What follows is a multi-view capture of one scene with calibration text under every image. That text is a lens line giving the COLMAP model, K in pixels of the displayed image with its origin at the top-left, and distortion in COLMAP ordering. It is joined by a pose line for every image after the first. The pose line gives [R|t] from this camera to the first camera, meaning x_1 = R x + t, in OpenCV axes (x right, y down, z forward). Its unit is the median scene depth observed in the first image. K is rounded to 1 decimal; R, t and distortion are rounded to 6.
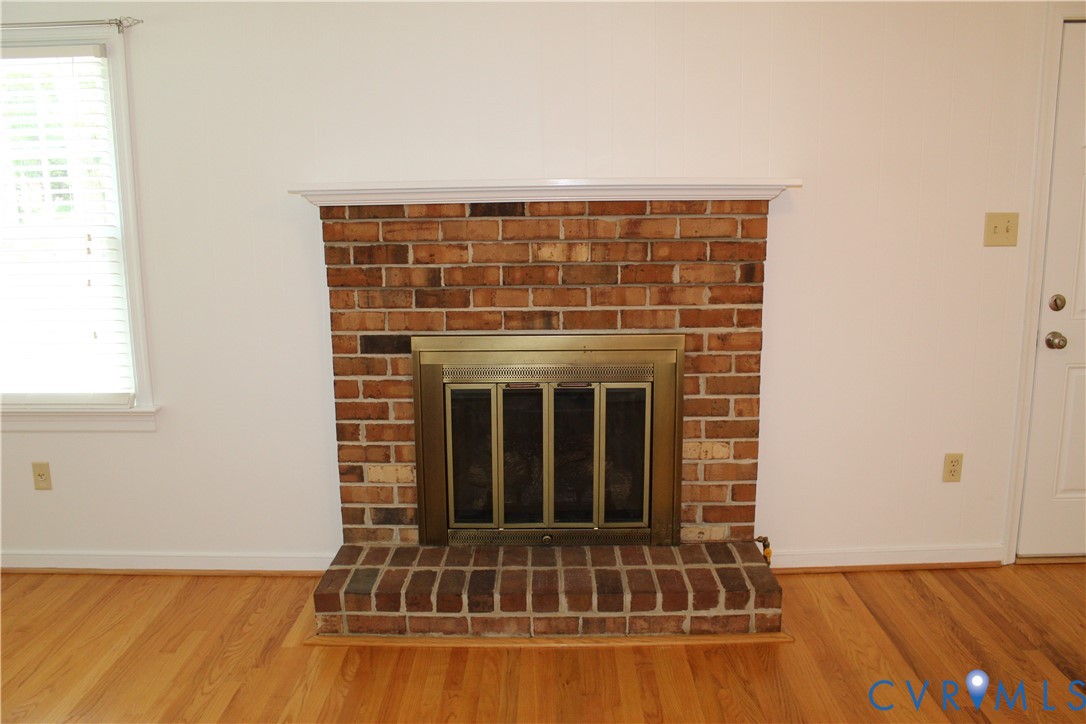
lens RADIAL K [[905.3, 0, 539.8], [0, 905.3, 357.6], [0, 0, 1]] dist [-0.169153, 0.151500]
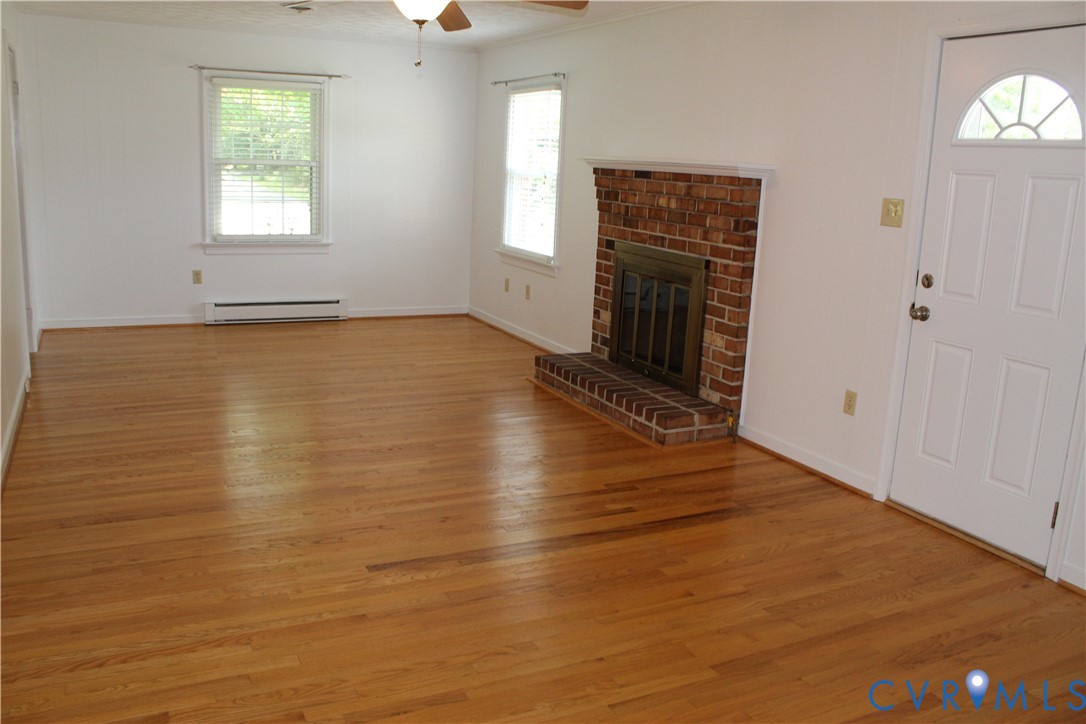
lens RADIAL K [[905.3, 0, 539.8], [0, 905.3, 357.6], [0, 0, 1]] dist [-0.169153, 0.151500]
pose [[0.456066, 0.224436, -0.861181, 1.408818], [-0.215635, 0.966710, 0.137743, -0.014569], [0.863427, 0.122881, 0.489280, 0.001795]]
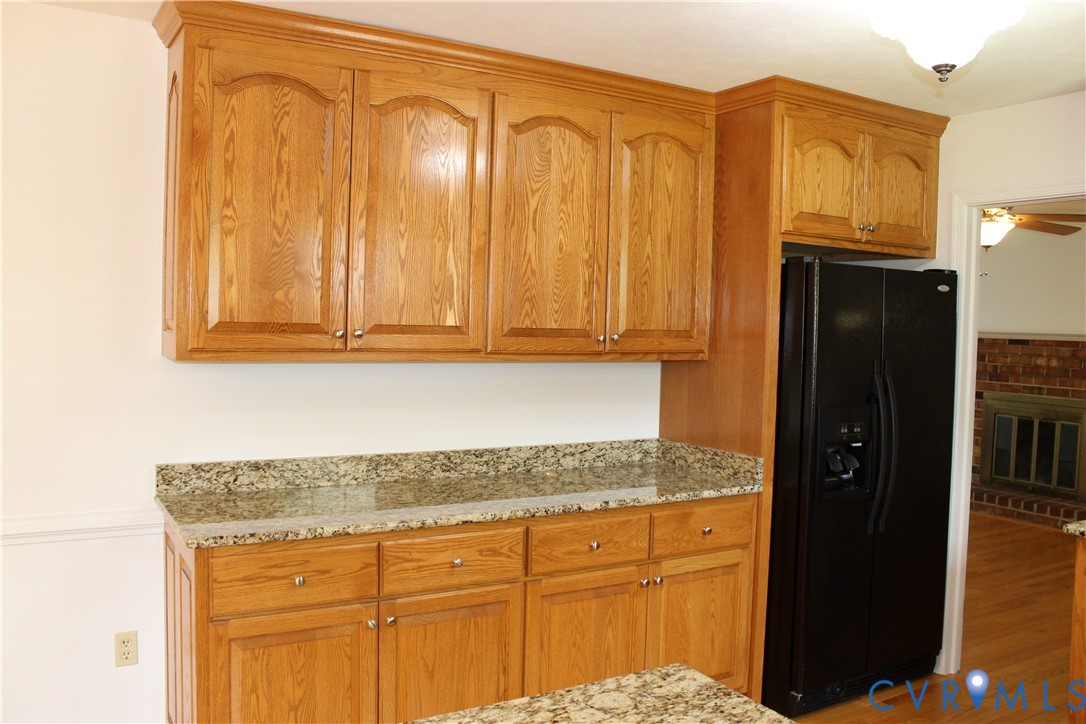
lens RADIAL K [[905.3, 0, 539.8], [0, 905.3, 357.6], [0, 0, 1]] dist [-0.169153, 0.151500]
pose [[0.520719, 0.063421, -0.851369, 1.230720], [-0.187149, 0.981461, -0.041353, 0.206030], [0.832963, 0.180866, 0.522934, -1.241729]]
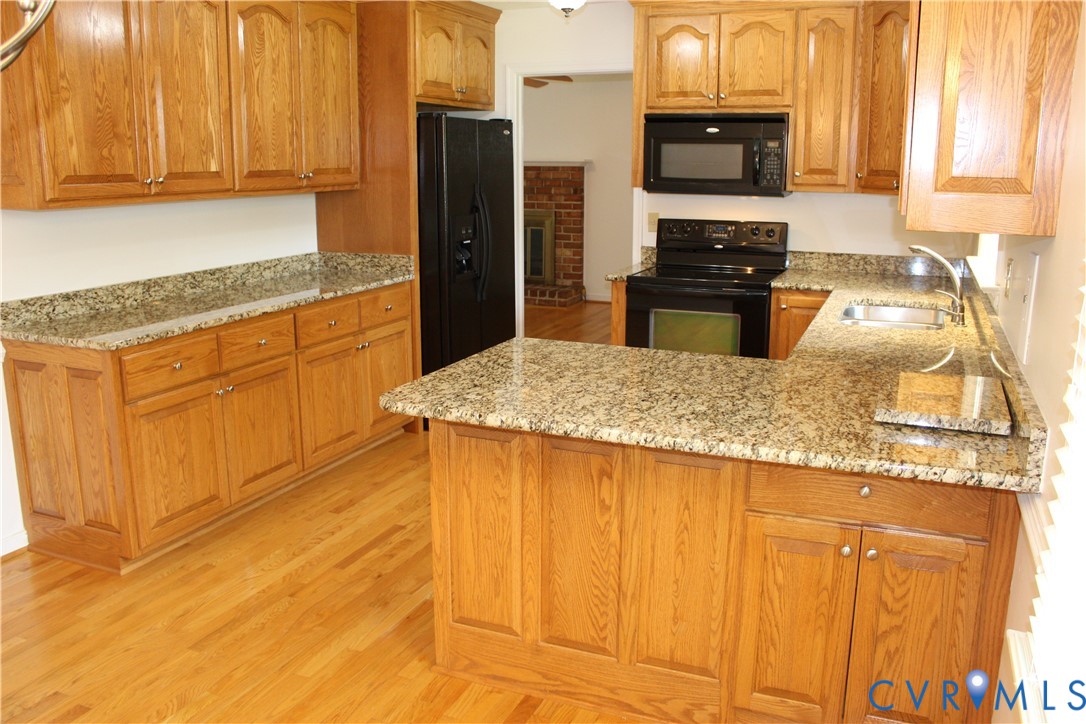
lens RADIAL K [[905.3, 0, 539.8], [0, 905.3, 357.6], [0, 0, 1]] dist [-0.169153, 0.151500]
pose [[0.924423, 0.097962, -0.368573, 1.253066], [-0.084715, 0.995048, 0.051996, 0.303542], [0.371841, -0.016843, 0.928143, -1.783020]]
